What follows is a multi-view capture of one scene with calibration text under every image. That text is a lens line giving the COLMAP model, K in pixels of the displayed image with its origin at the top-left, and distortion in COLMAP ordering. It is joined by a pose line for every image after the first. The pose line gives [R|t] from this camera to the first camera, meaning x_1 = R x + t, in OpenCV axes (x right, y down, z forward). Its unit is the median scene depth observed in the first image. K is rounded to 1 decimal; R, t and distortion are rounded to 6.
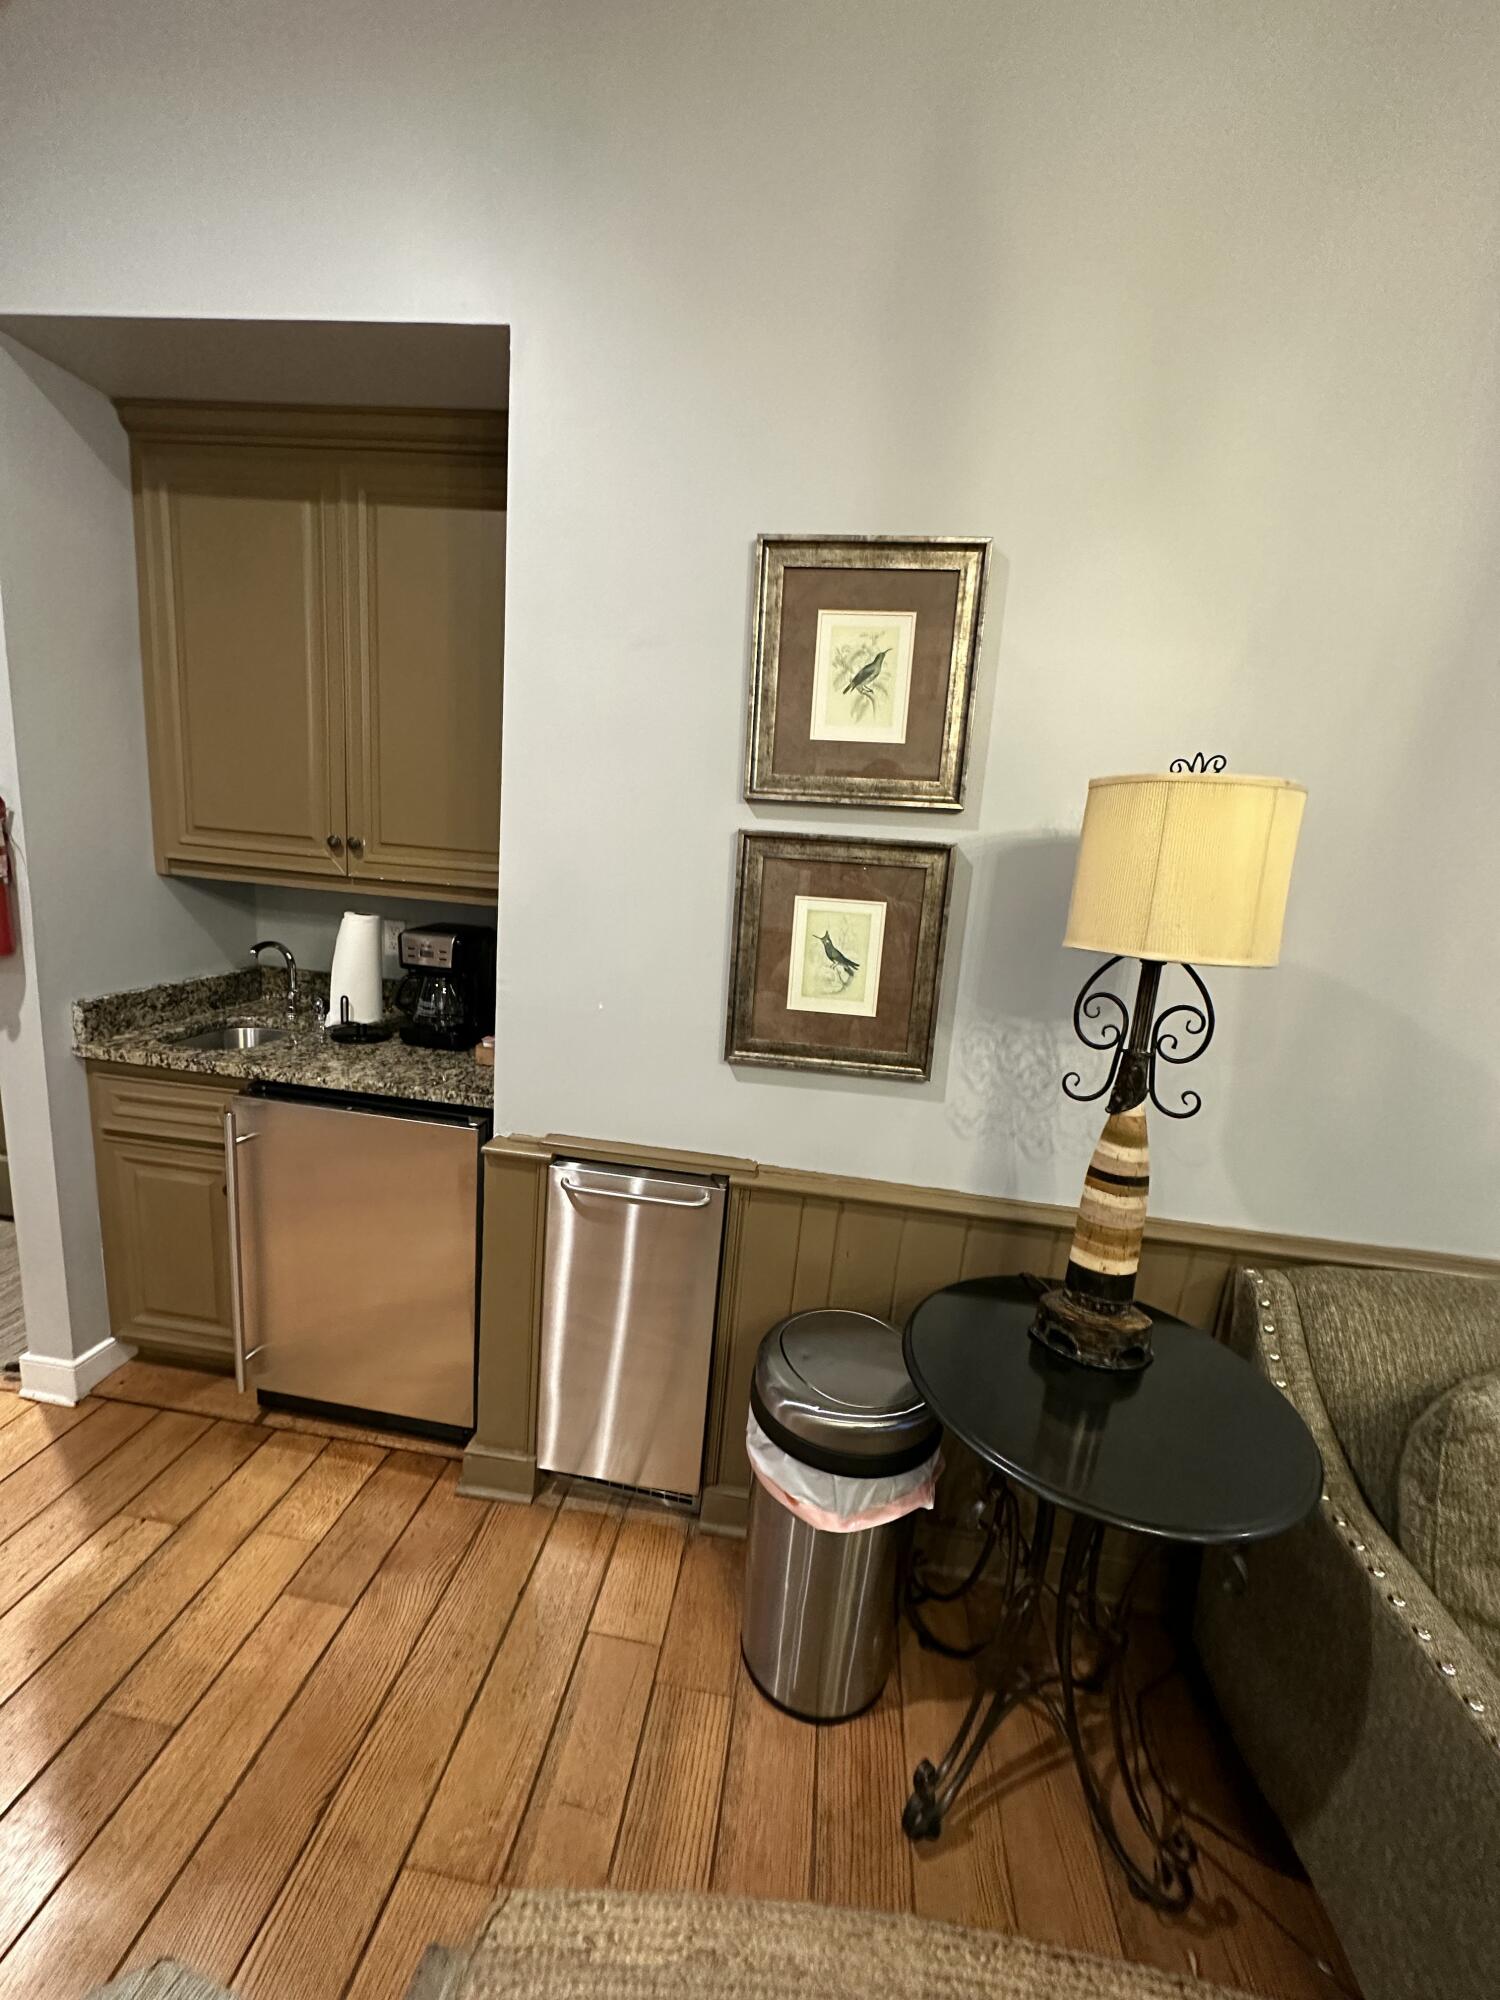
lens RADIAL K [[801.2, 0, 745.6], [0, 801.2, 1001.5], [0, 0, 1]] dist [-0.002036, 0.000066]
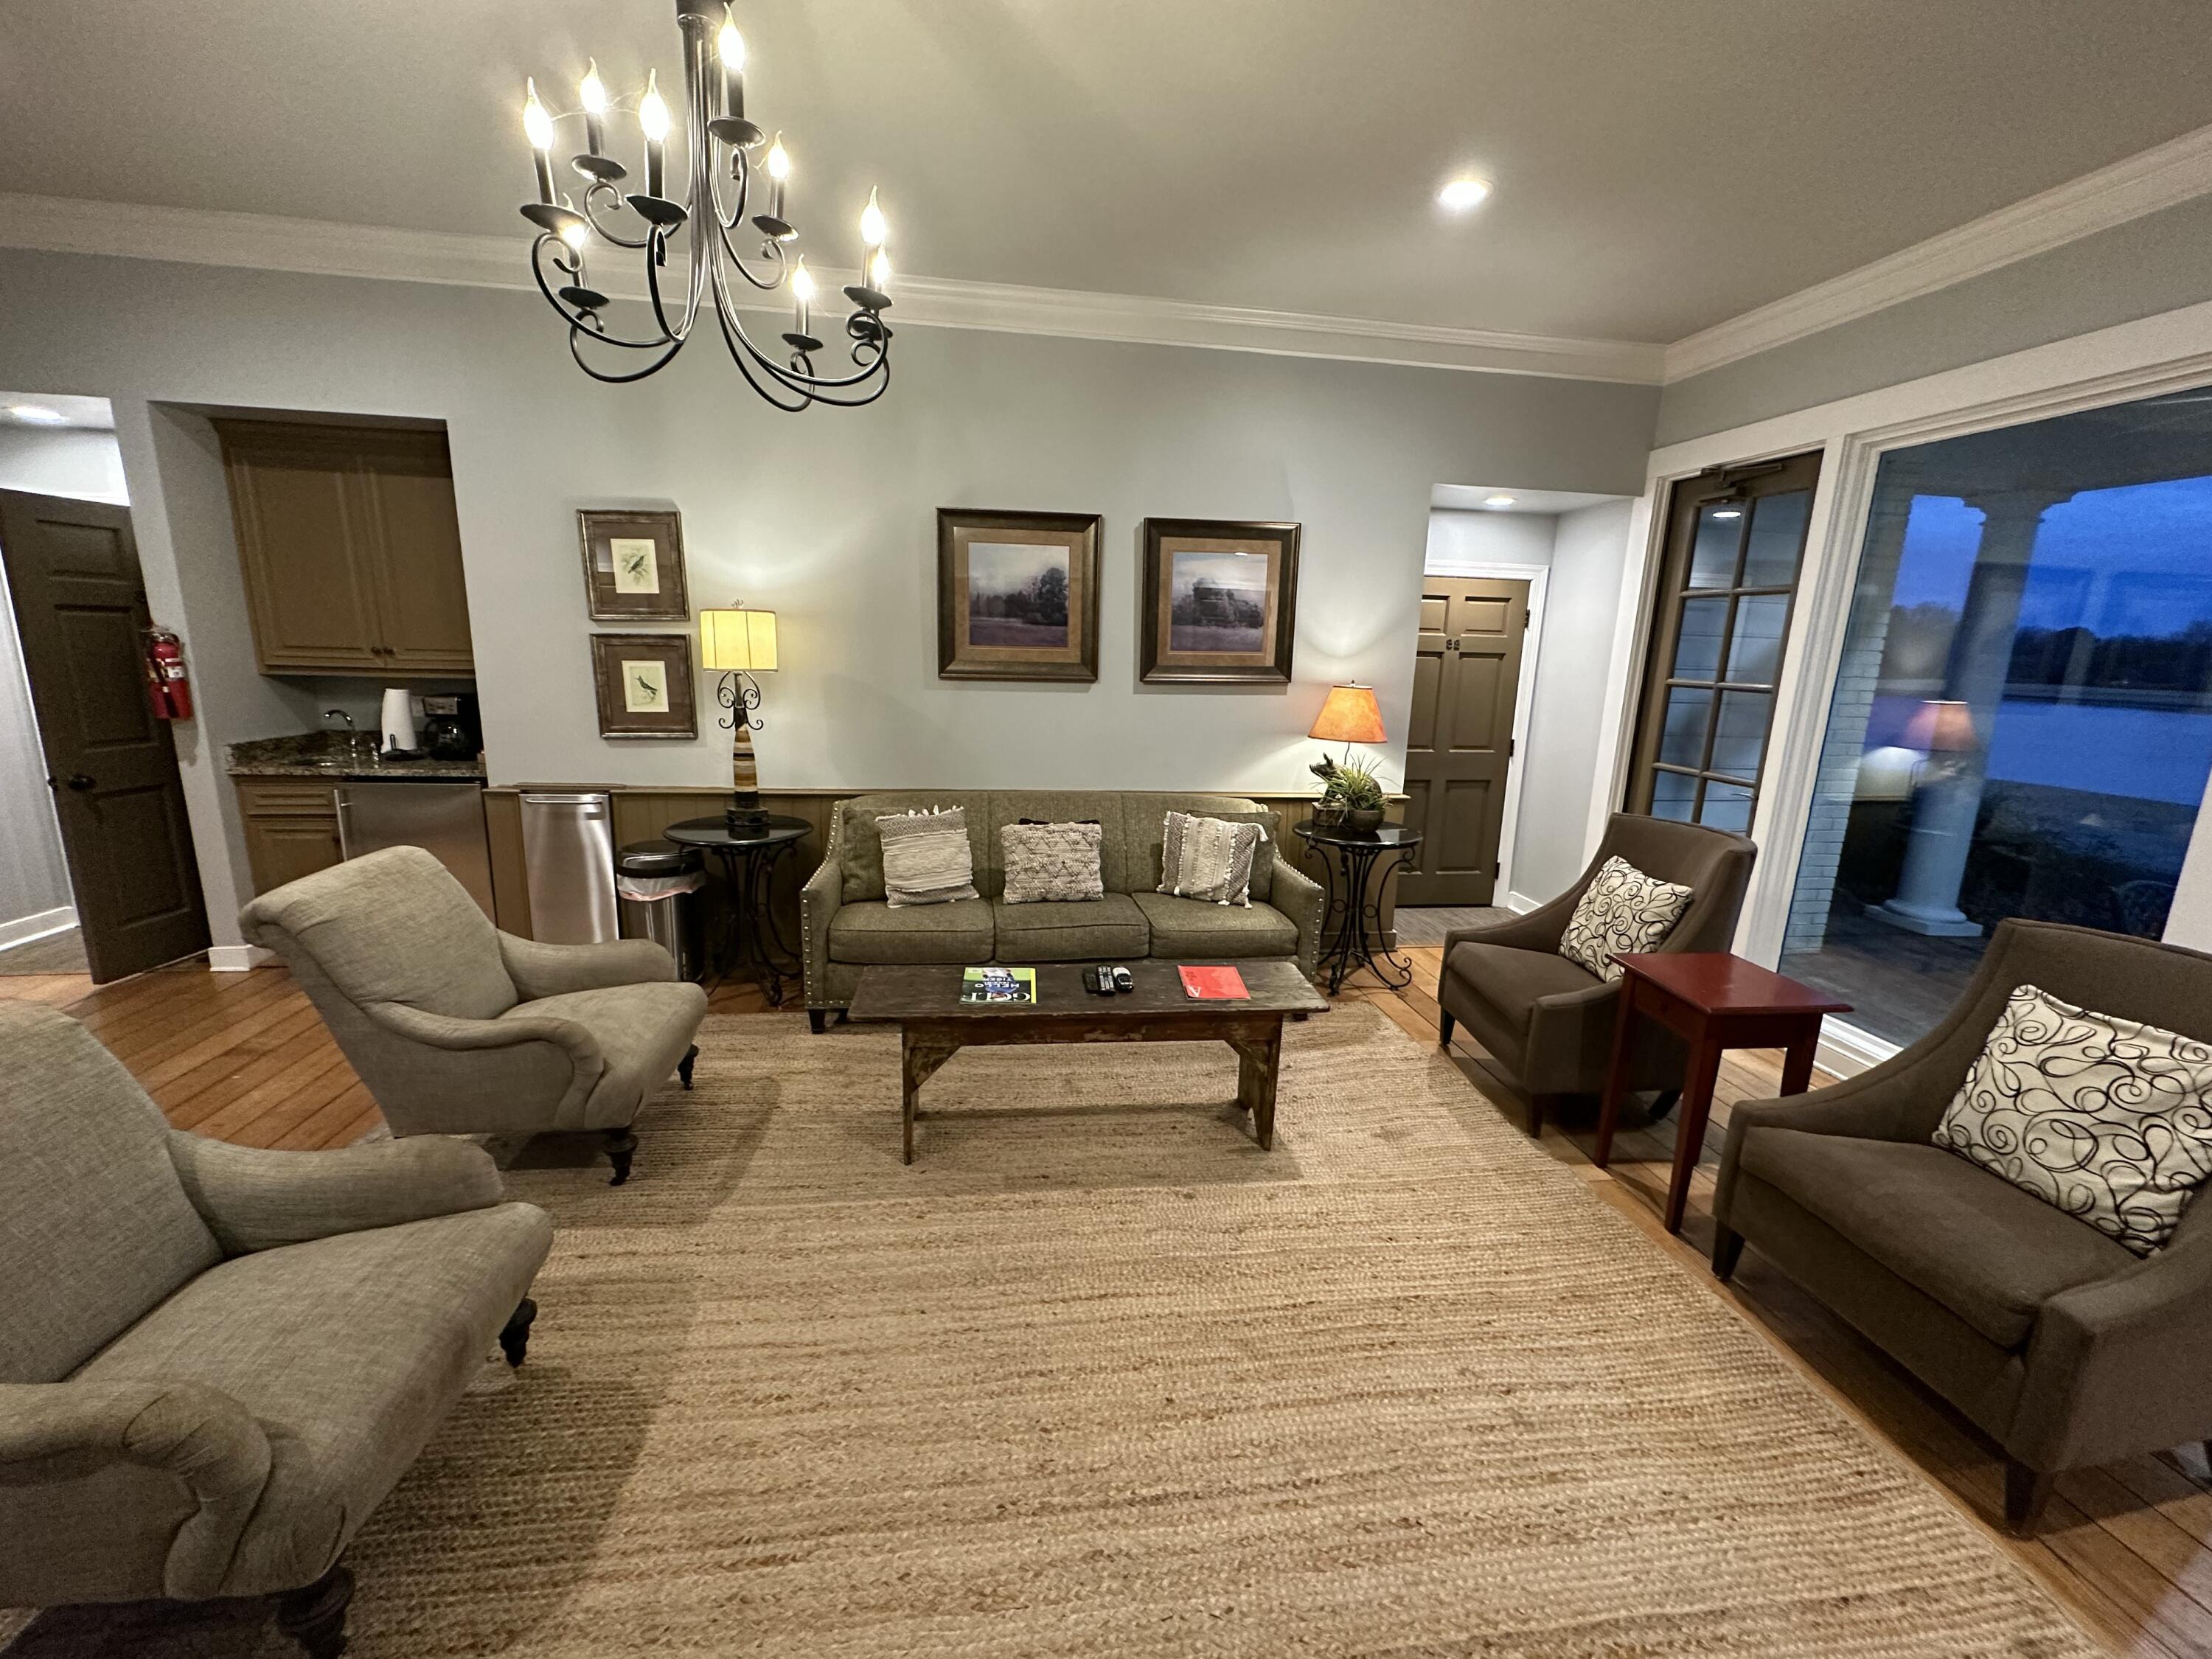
lens RADIAL K [[886.2, 0, 1105.1], [0, 886.2, 828.0], [0, 0, 1]] dist [-0.002036, 0.000066]
pose [[0.962547, -0.107455, 0.248910, 0.602507], [0.100931, 0.994134, 0.038864, 0.325883], [-0.251626, -0.012285, 0.967746, -1.527917]]
